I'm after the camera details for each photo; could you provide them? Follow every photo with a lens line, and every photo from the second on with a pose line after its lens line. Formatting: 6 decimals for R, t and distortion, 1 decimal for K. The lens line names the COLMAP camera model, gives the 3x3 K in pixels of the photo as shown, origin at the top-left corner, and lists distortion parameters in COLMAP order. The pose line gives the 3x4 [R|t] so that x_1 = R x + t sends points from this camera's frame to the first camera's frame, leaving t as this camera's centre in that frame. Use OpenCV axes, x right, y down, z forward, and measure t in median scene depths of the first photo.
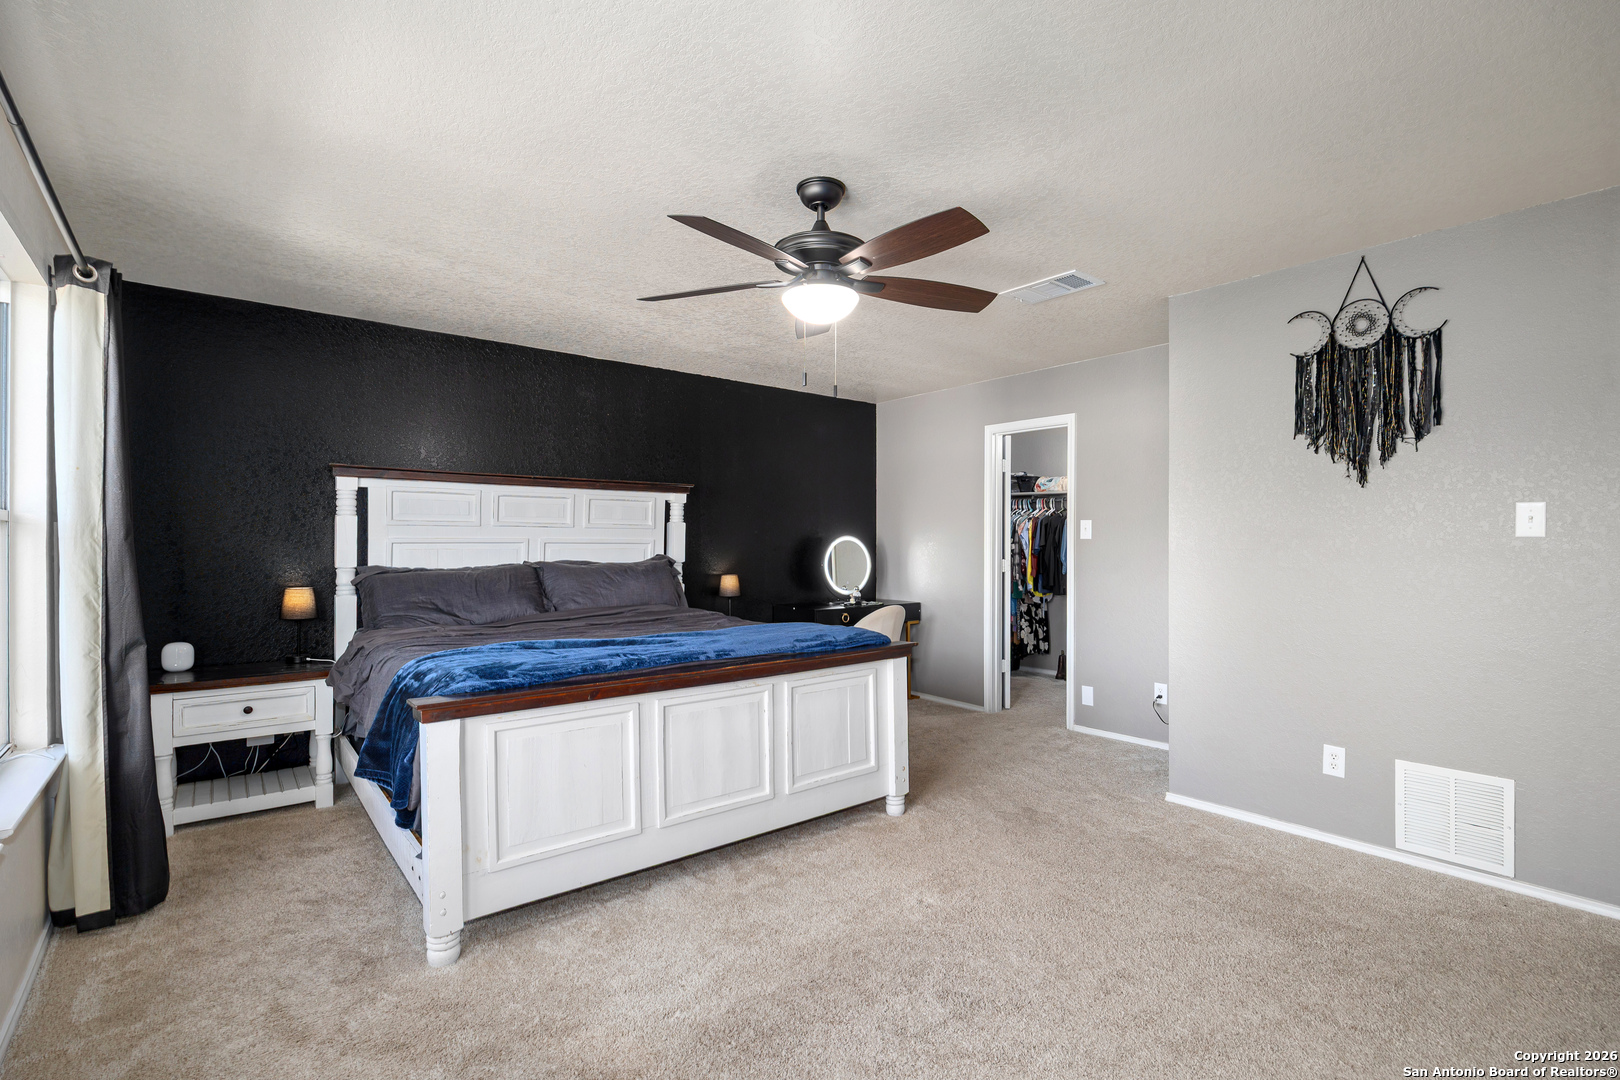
lens RADIAL K [[746.4, 0, 810.0], [0, 746.4, 540.0], [0, 0, 1]] dist [-0.002733, -0.000233]
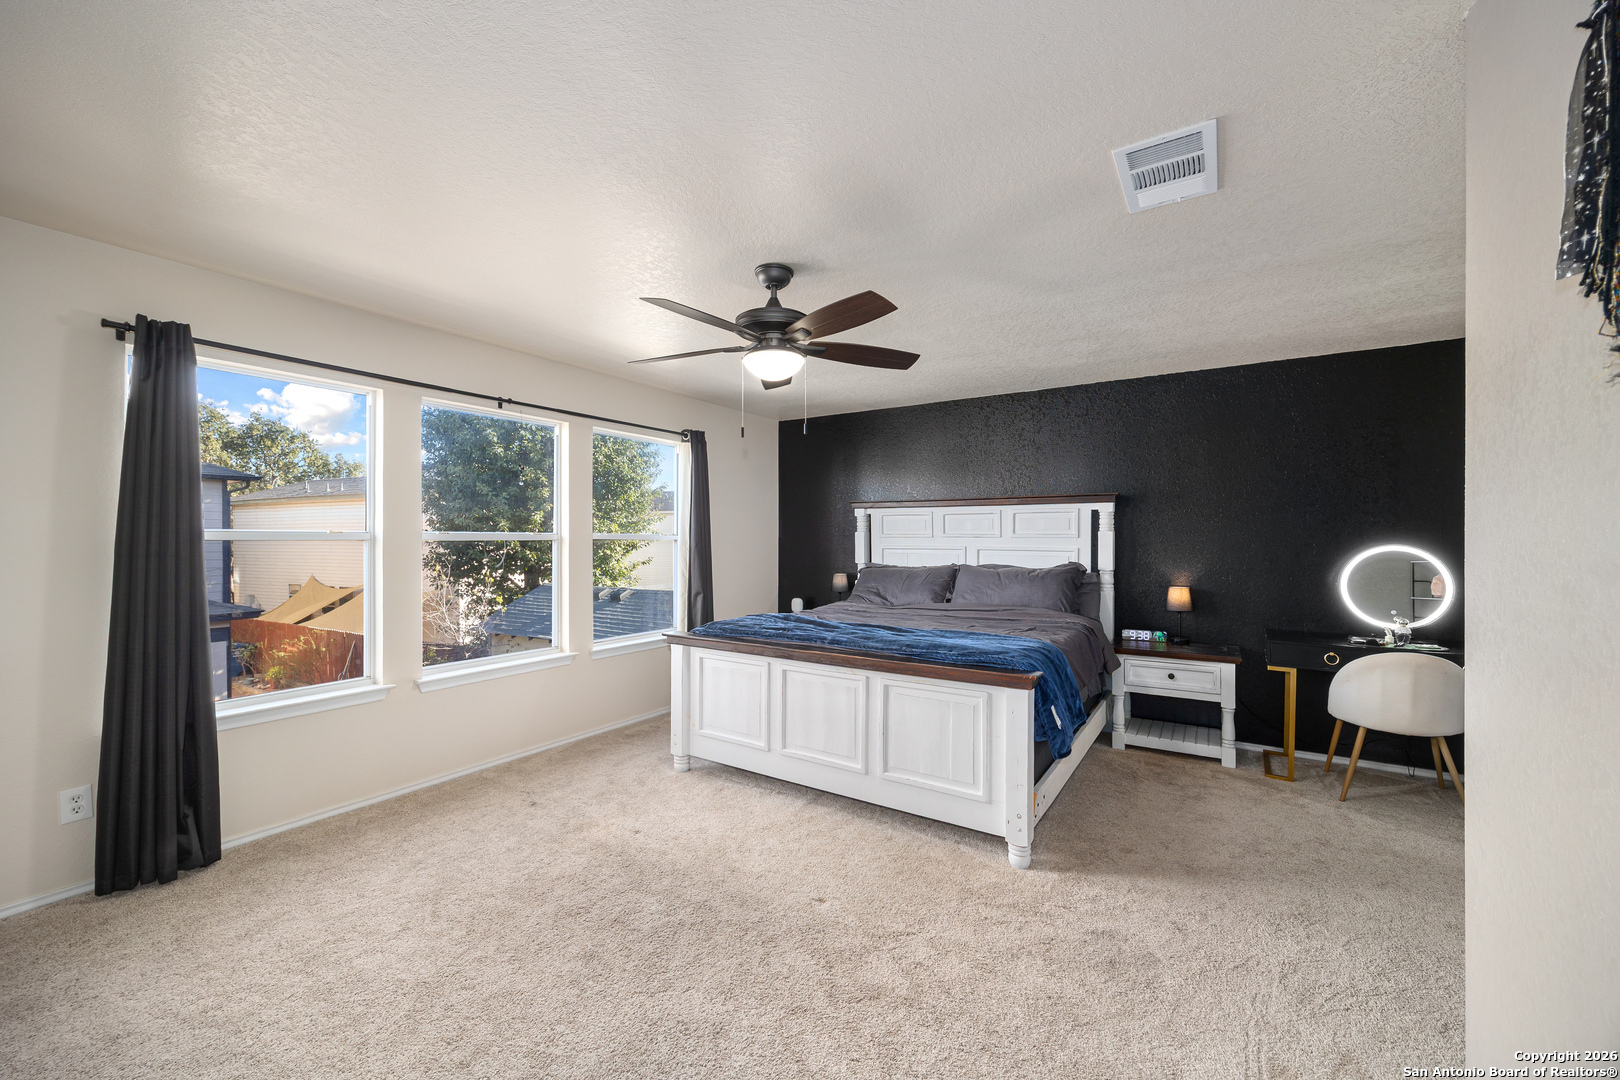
lens RADIAL K [[625.6, 0, 813.1], [0, 625.6, 535.7], [0, 0, 1]] dist [0.001015, 0.000048]
pose [[0.302702, -0.007105, -0.953059, 0.646433], [0.000157, 0.999973, -0.007405, -0.014341], [0.953085, 0.002092, 0.302695, 0.469762]]
